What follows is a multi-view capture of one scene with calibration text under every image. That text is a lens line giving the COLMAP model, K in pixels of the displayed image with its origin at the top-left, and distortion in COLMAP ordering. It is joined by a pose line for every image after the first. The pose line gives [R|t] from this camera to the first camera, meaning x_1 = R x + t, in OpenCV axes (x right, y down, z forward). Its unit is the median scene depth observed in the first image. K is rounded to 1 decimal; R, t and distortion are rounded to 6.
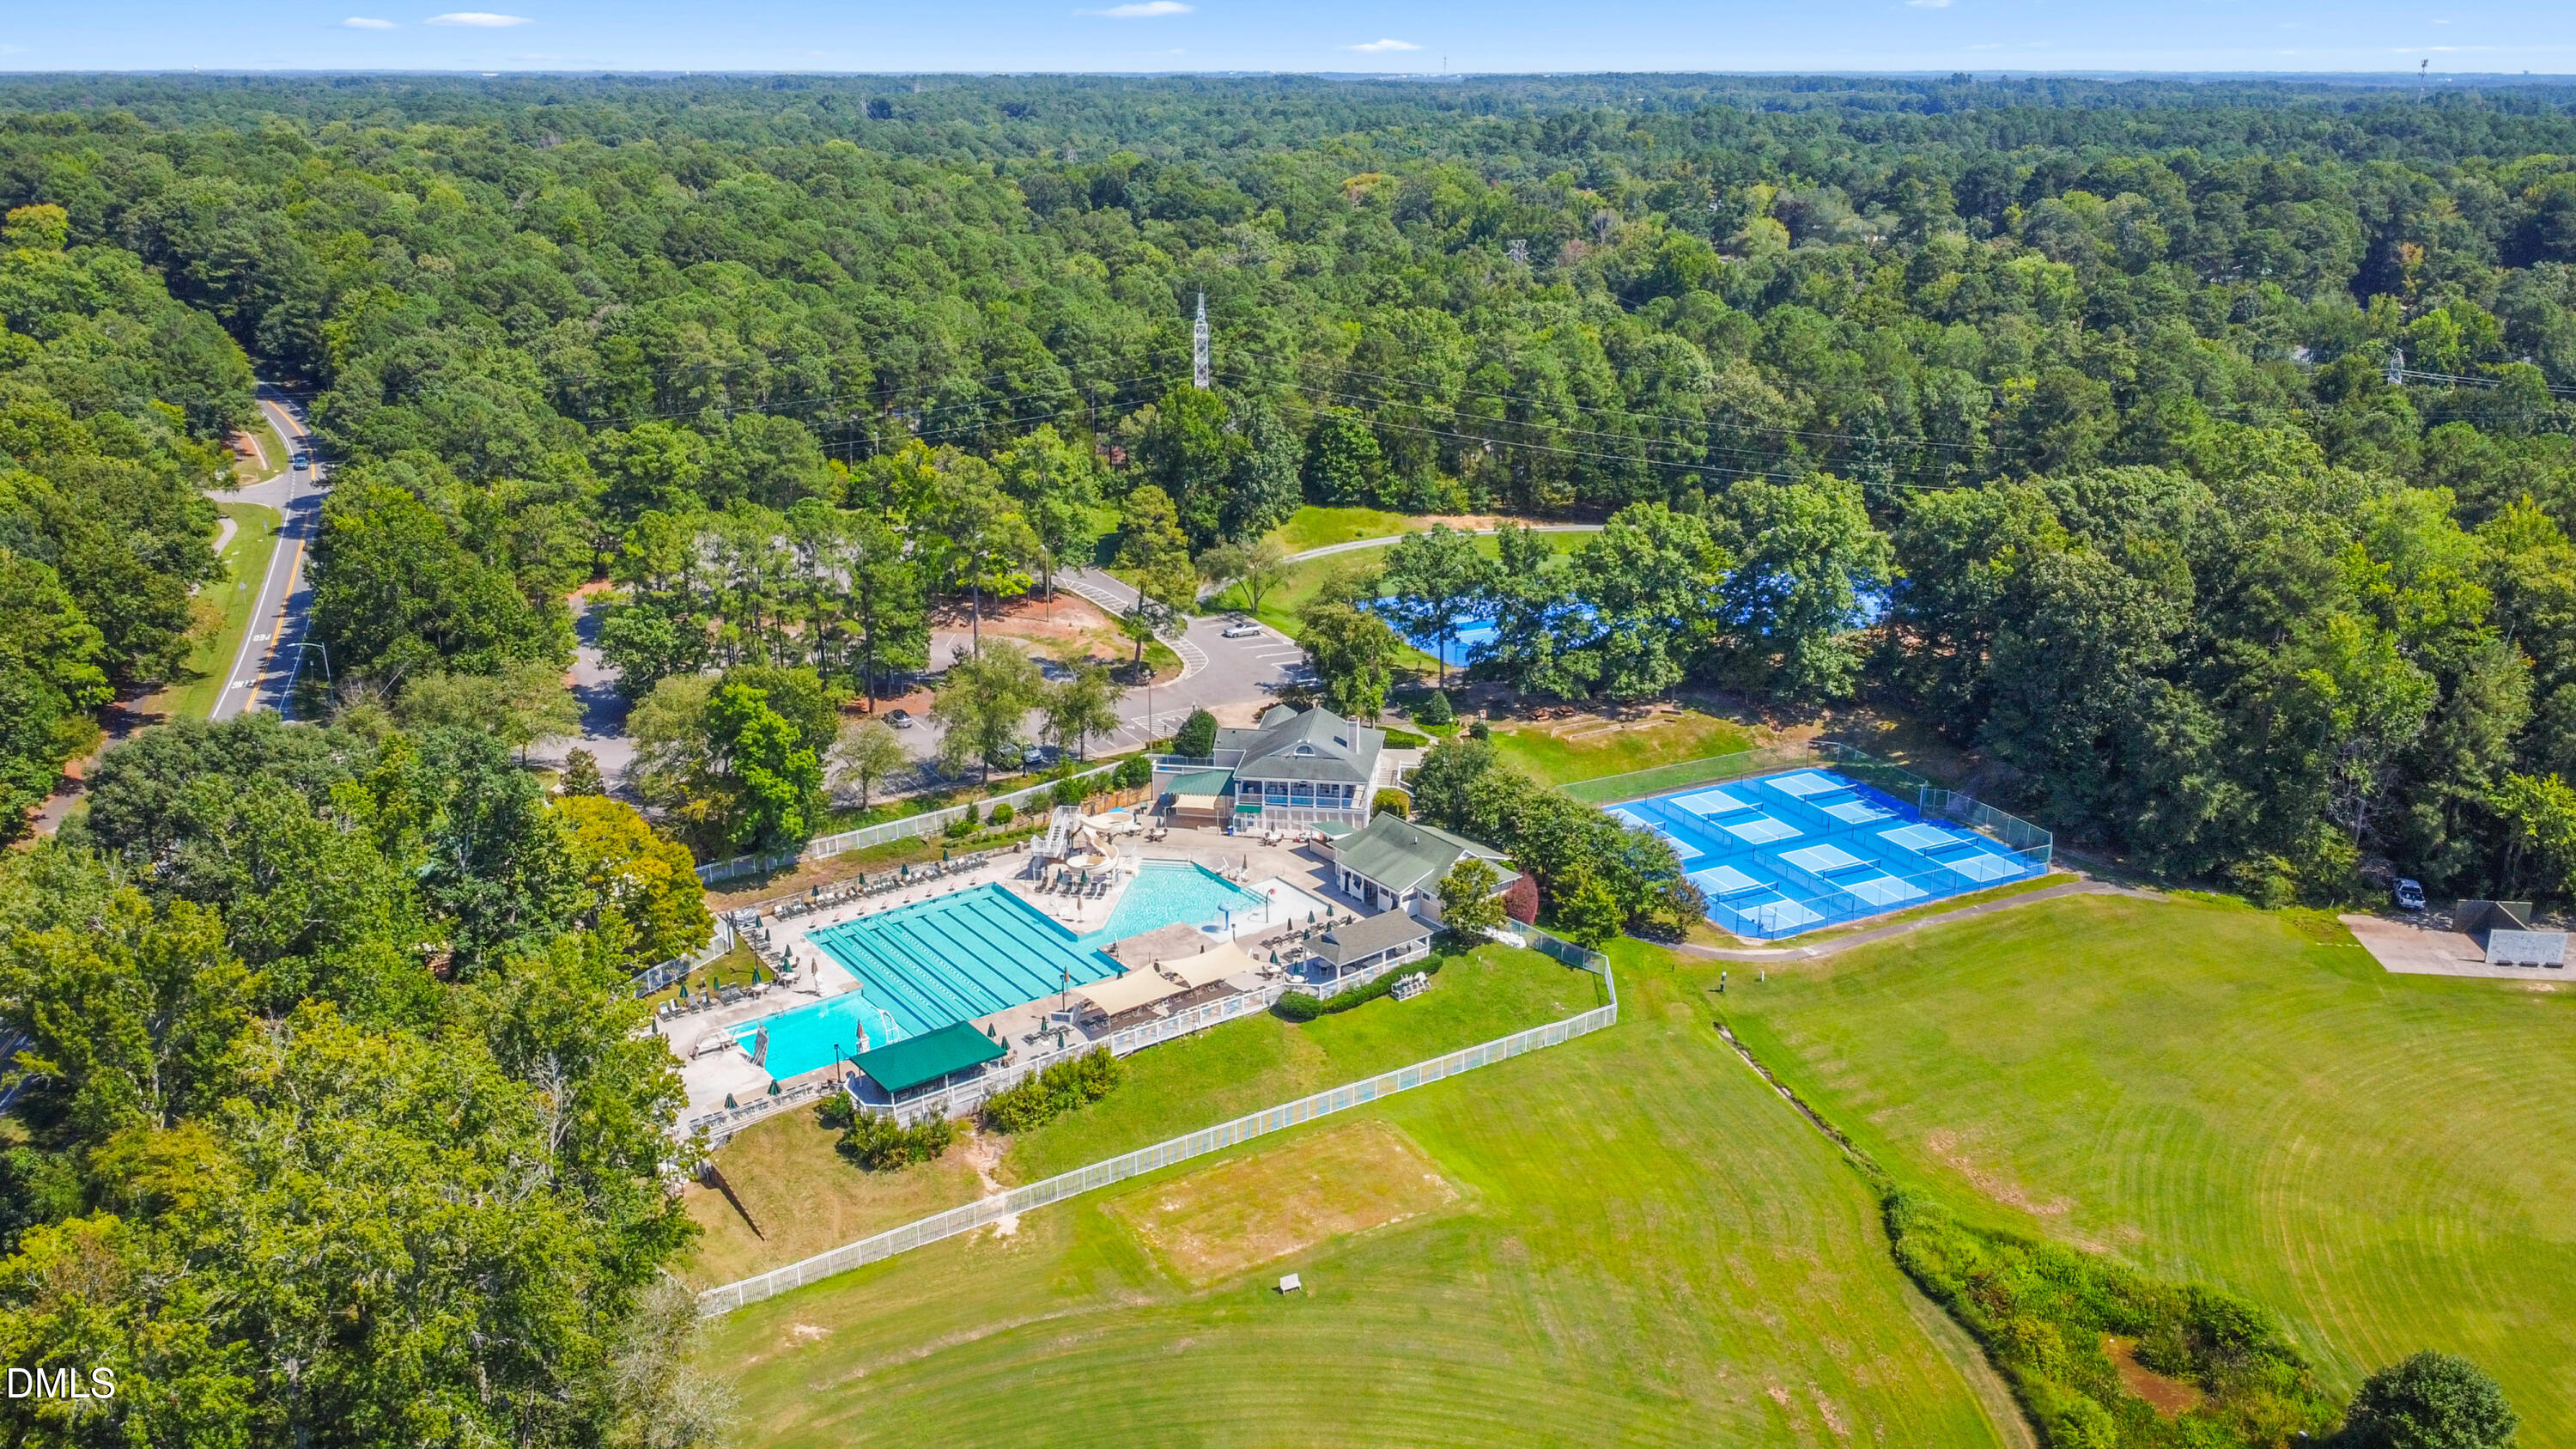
lens RADIAL K [[1924.1, 0, 1285.6], [0, 1924.1, 727.6], [0, 0, 1]] dist [0.003075, -0.006339]
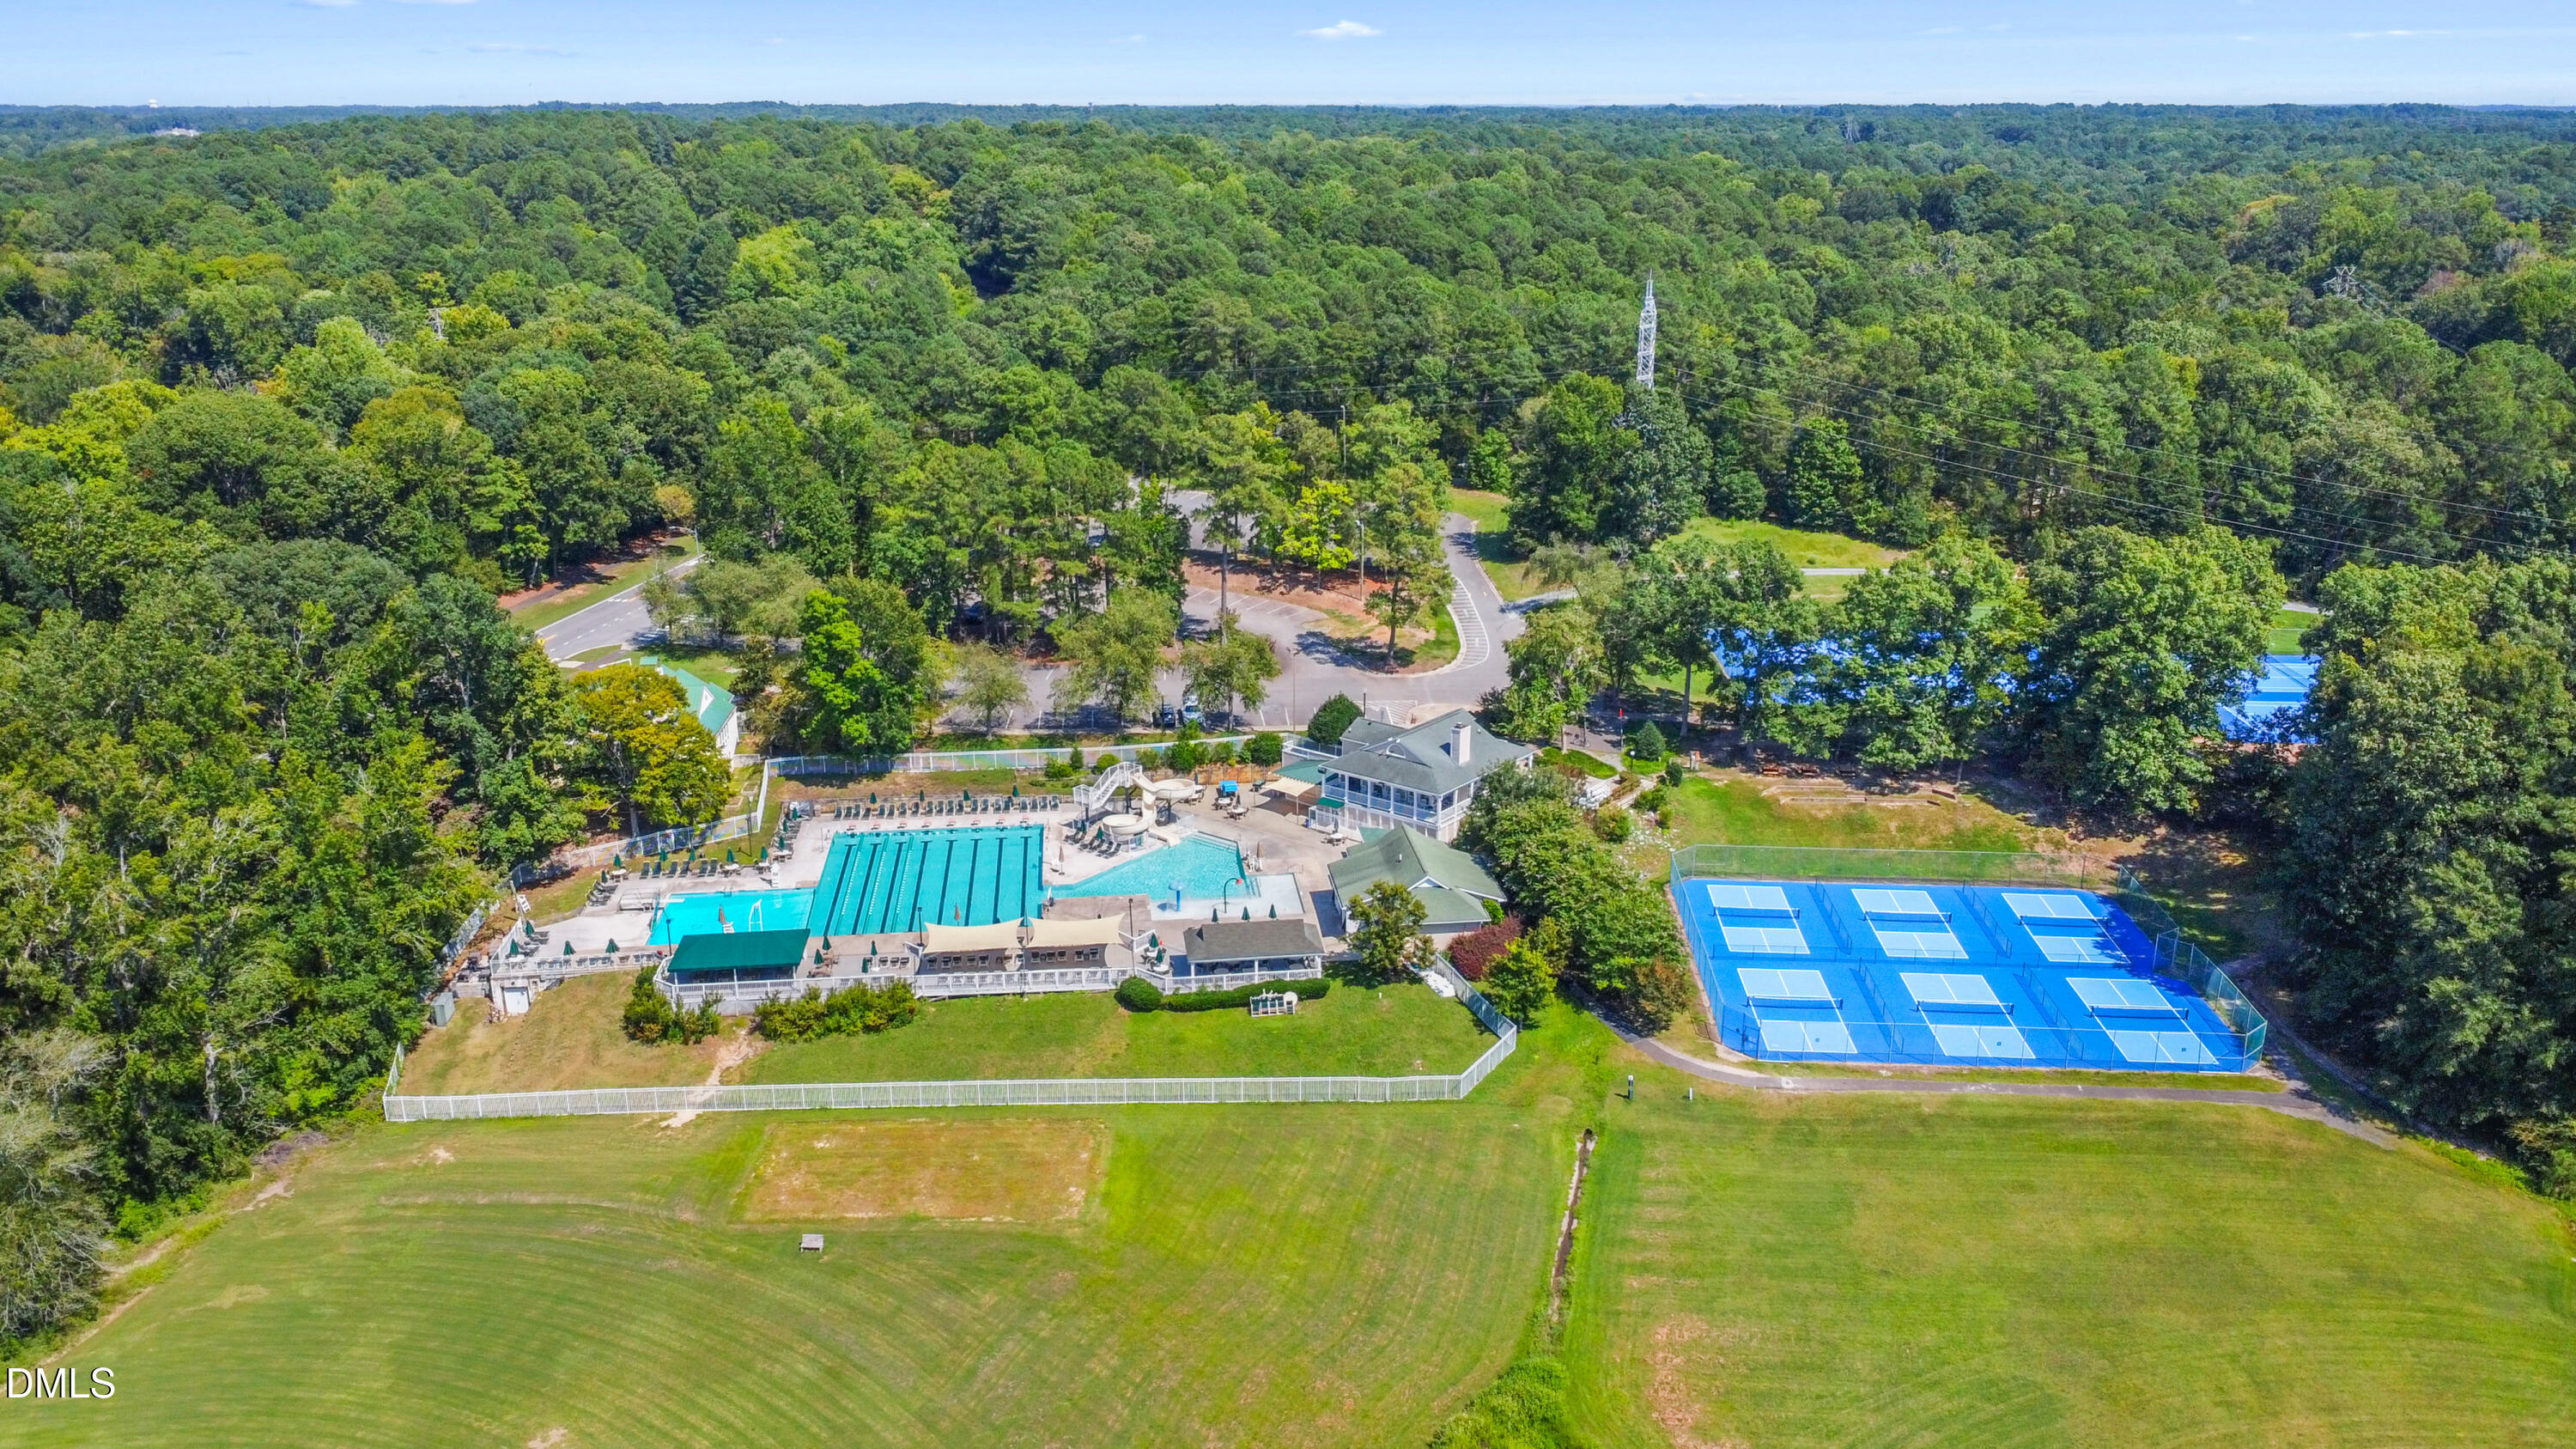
lens RADIAL K [[1924.1, 0, 1304.6], [0, 1924.1, 724.9], [0, 0, 1]] dist [0.003075, -0.006339]
pose [[0.867401, 0.152285, -0.473734, 0.404601], [-0.160410, 0.986771, 0.023494, -0.014722], [0.471045, 0.055613, 0.880354, 0.175471]]
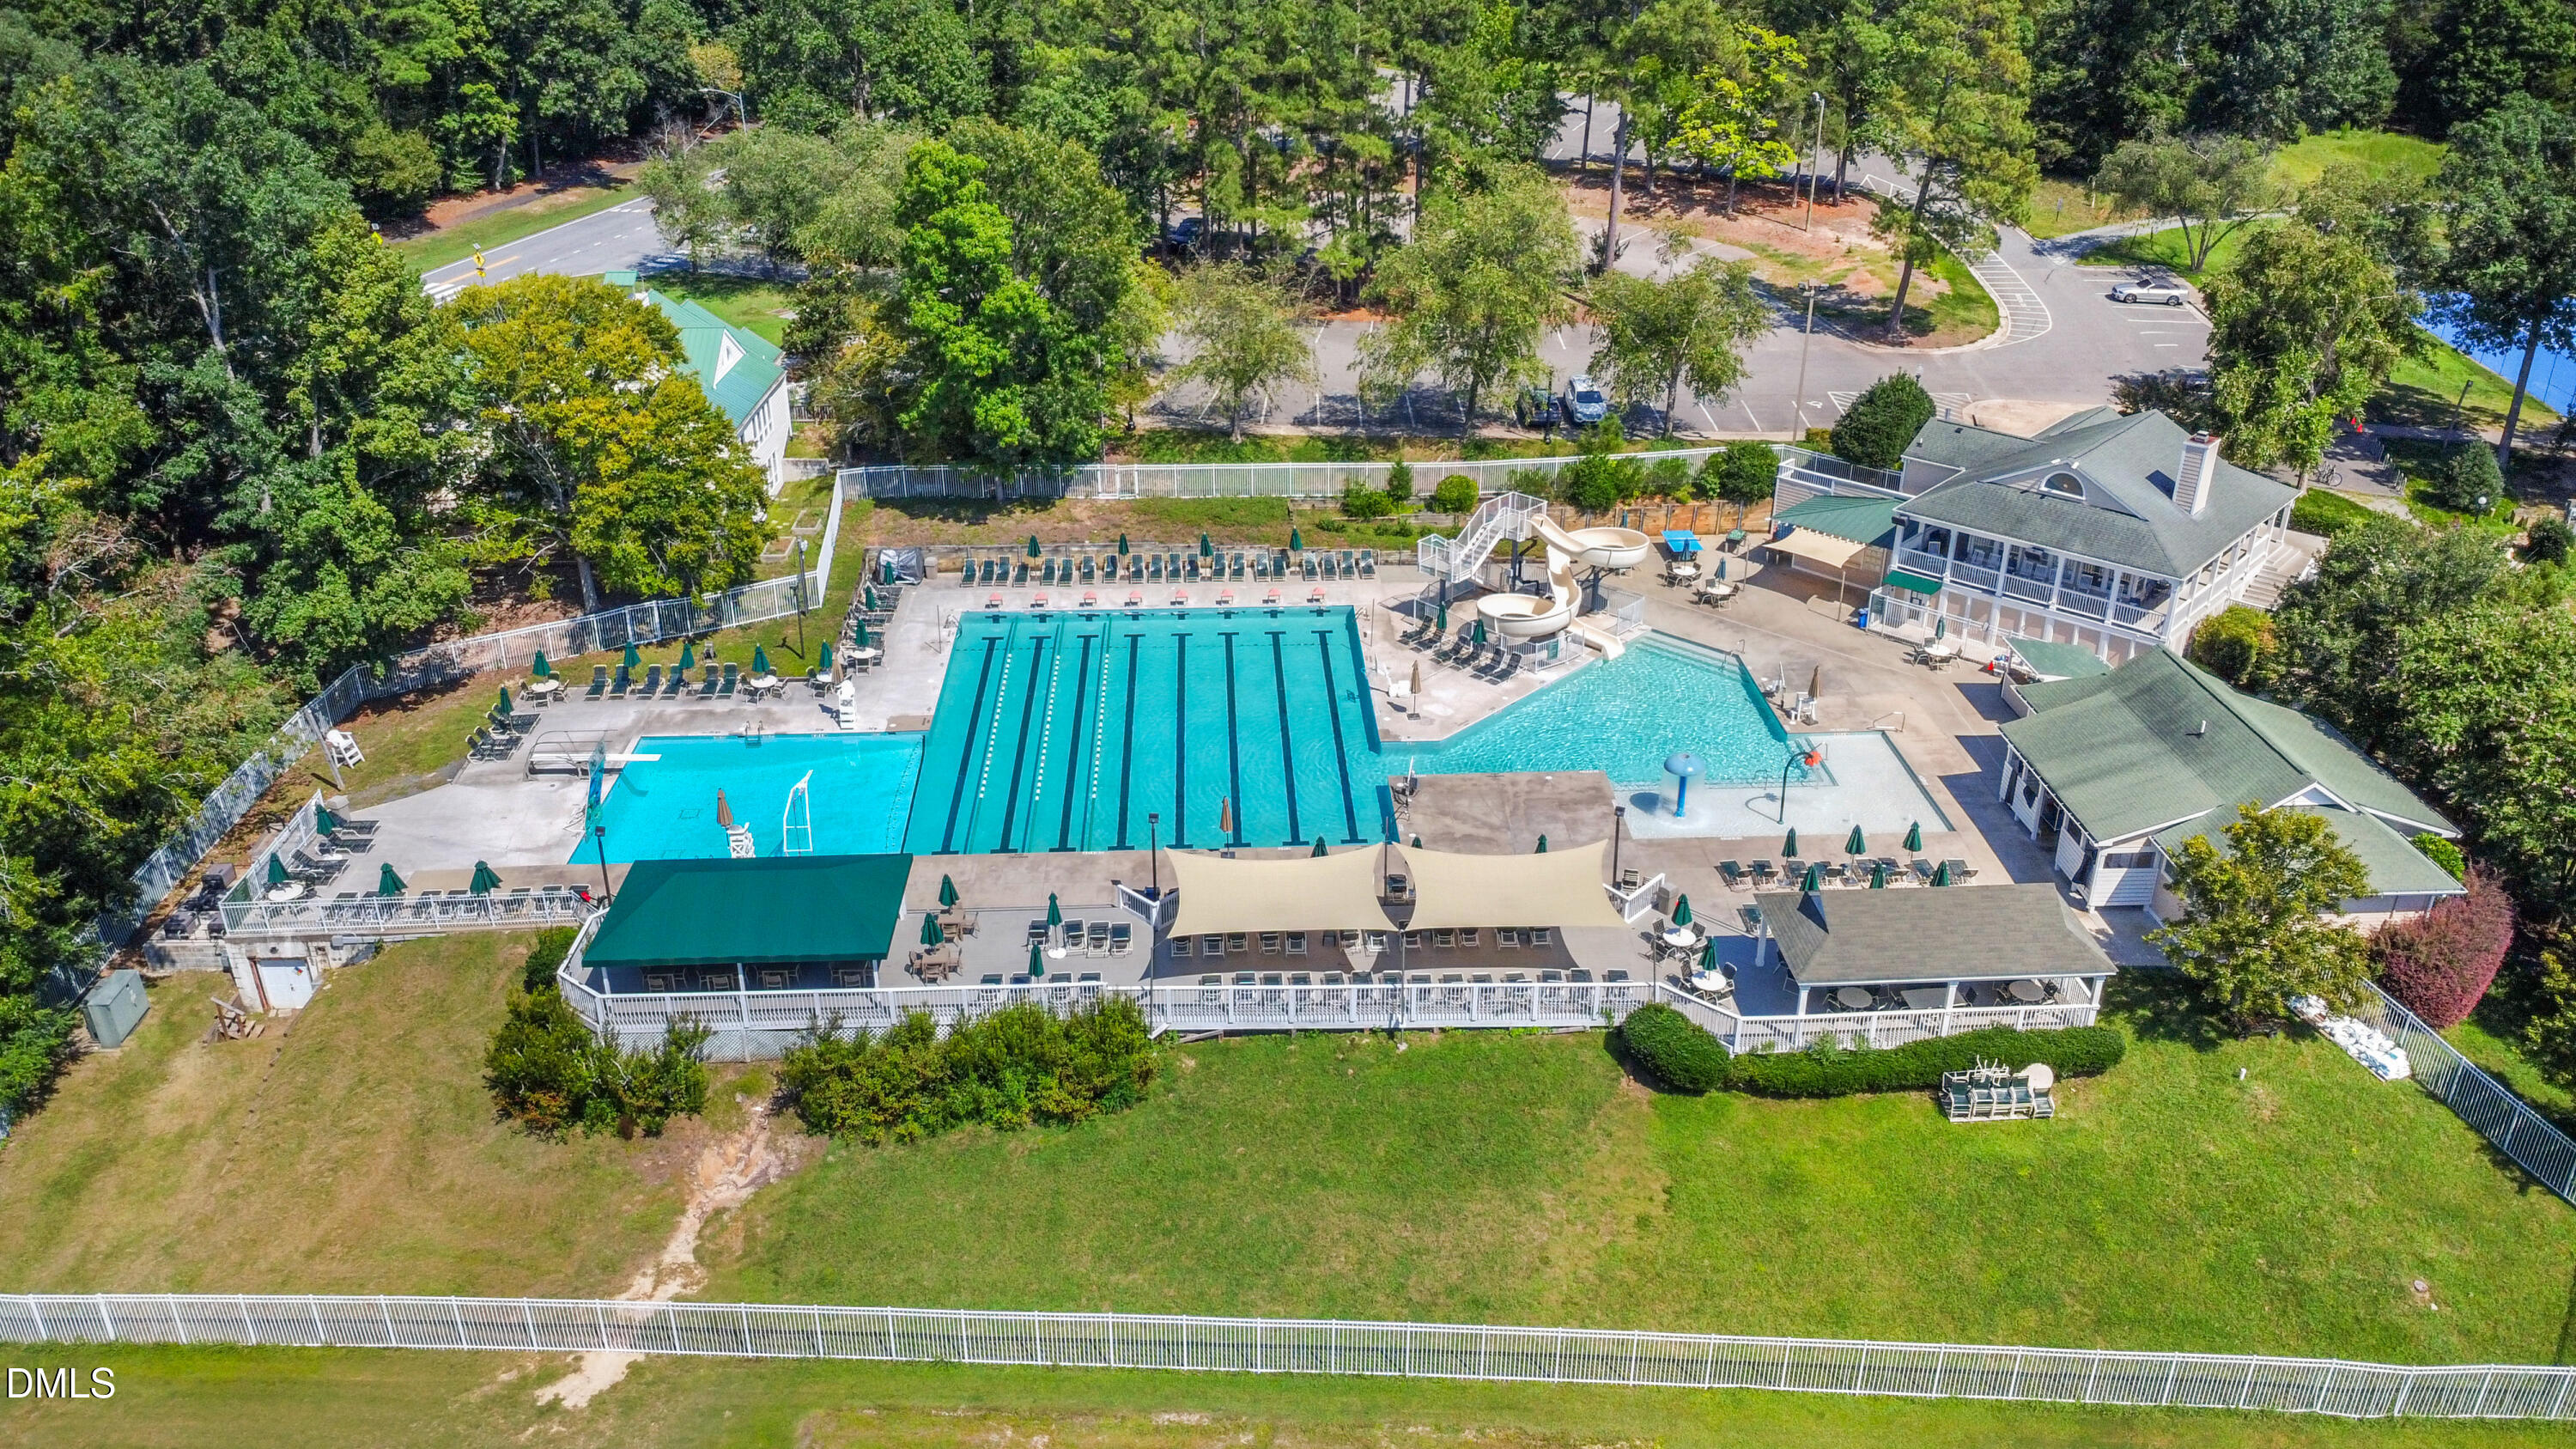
lens RADIAL K [[1924.1, 0, 1323.9], [0, 1924.1, 725.1], [0, 0, 1]] dist [0.003075, -0.006339]
pose [[0.836953, 0.248325, -0.487692, 0.100925], [-0.183706, 0.966902, 0.177064, 0.018615], [0.515520, -0.058603, 0.854871, 0.513487]]
